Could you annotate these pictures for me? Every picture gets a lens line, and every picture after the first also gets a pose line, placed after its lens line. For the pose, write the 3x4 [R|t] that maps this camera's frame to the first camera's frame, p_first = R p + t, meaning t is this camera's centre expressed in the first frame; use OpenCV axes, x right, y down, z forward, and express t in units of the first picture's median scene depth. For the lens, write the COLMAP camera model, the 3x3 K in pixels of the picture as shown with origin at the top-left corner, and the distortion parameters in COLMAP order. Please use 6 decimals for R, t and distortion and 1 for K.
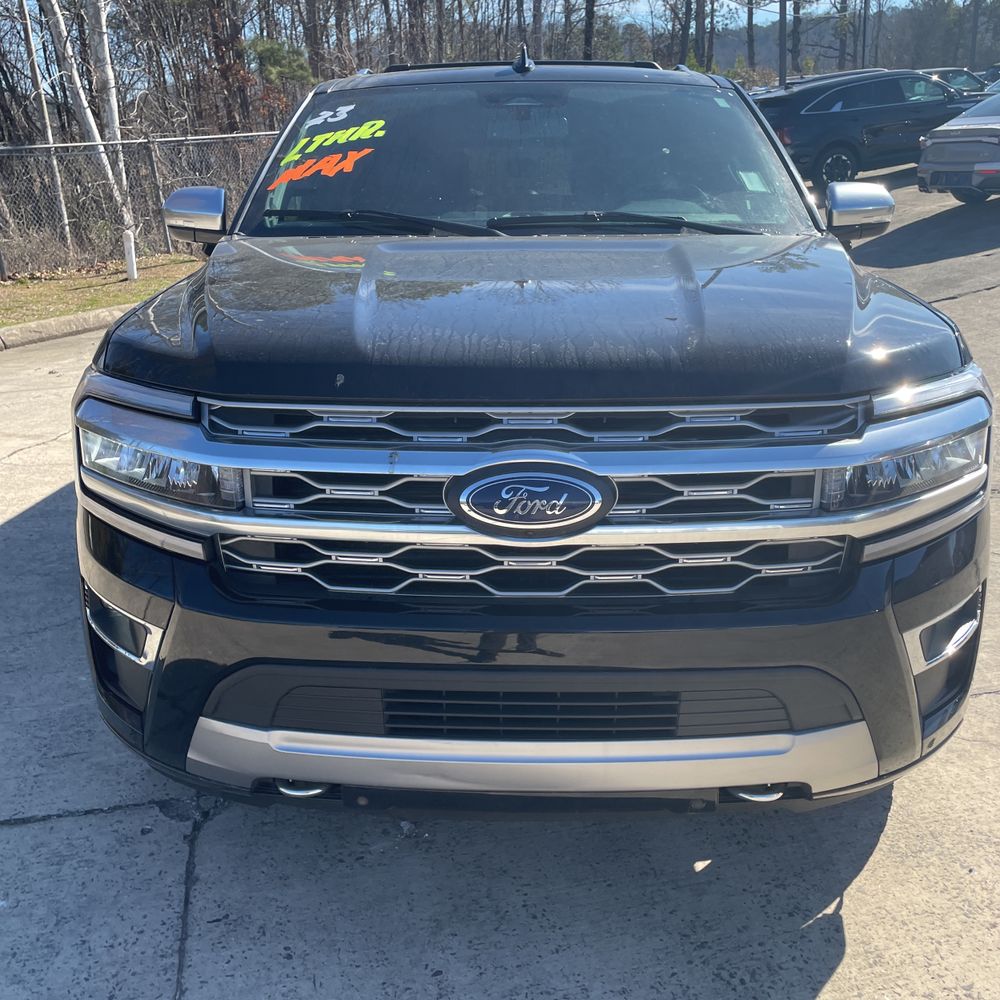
lens RADIAL K [[993.4, 0, 489.3], [0, 993.4, 497.3], [0, 0, 1]] dist [0.121034, -0.167797]
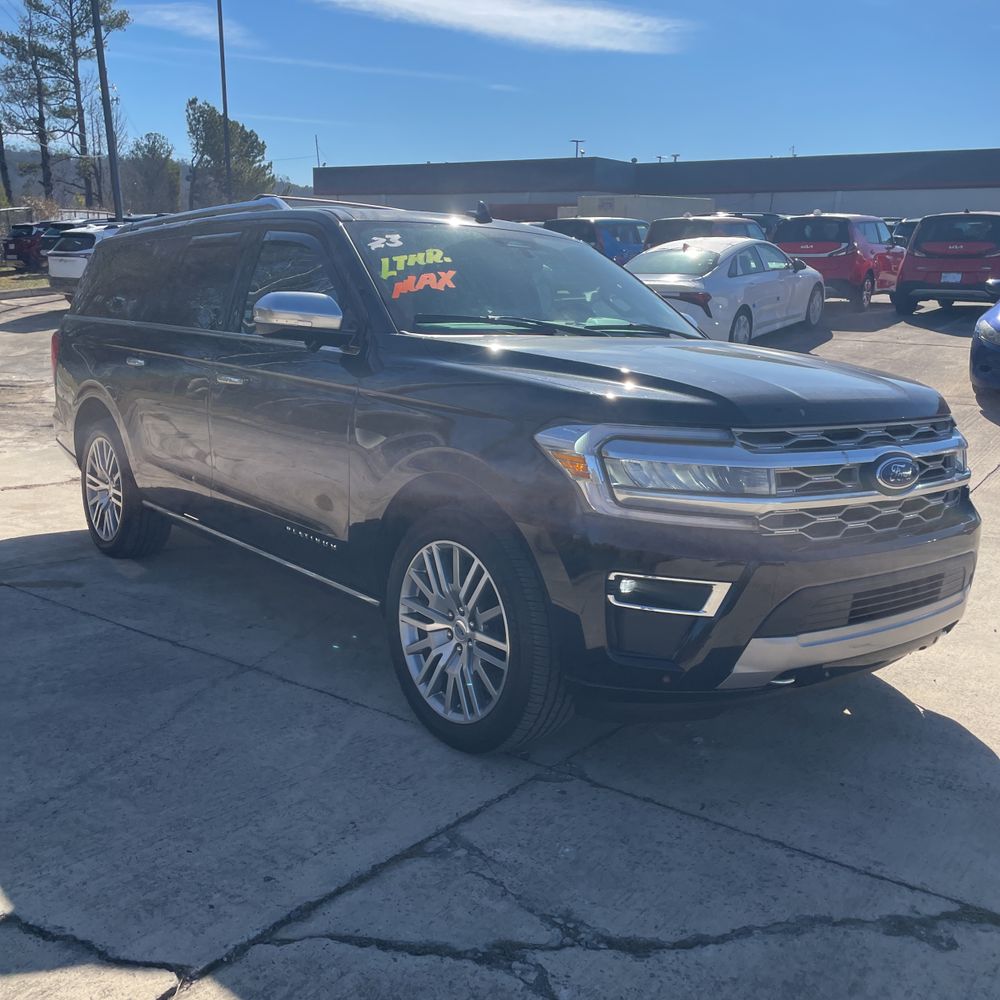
lens RADIAL K [[993.4, 0, 489.3], [0, 993.4, 497.3], [0, 0, 1]] dist [0.121034, -0.167797]
pose [[0.765496, -0.072185, 0.639379, -1.365952], [0.150168, 0.986289, -0.068438, 0.048256], [-0.625672, 0.148404, 0.765840, 0.060169]]
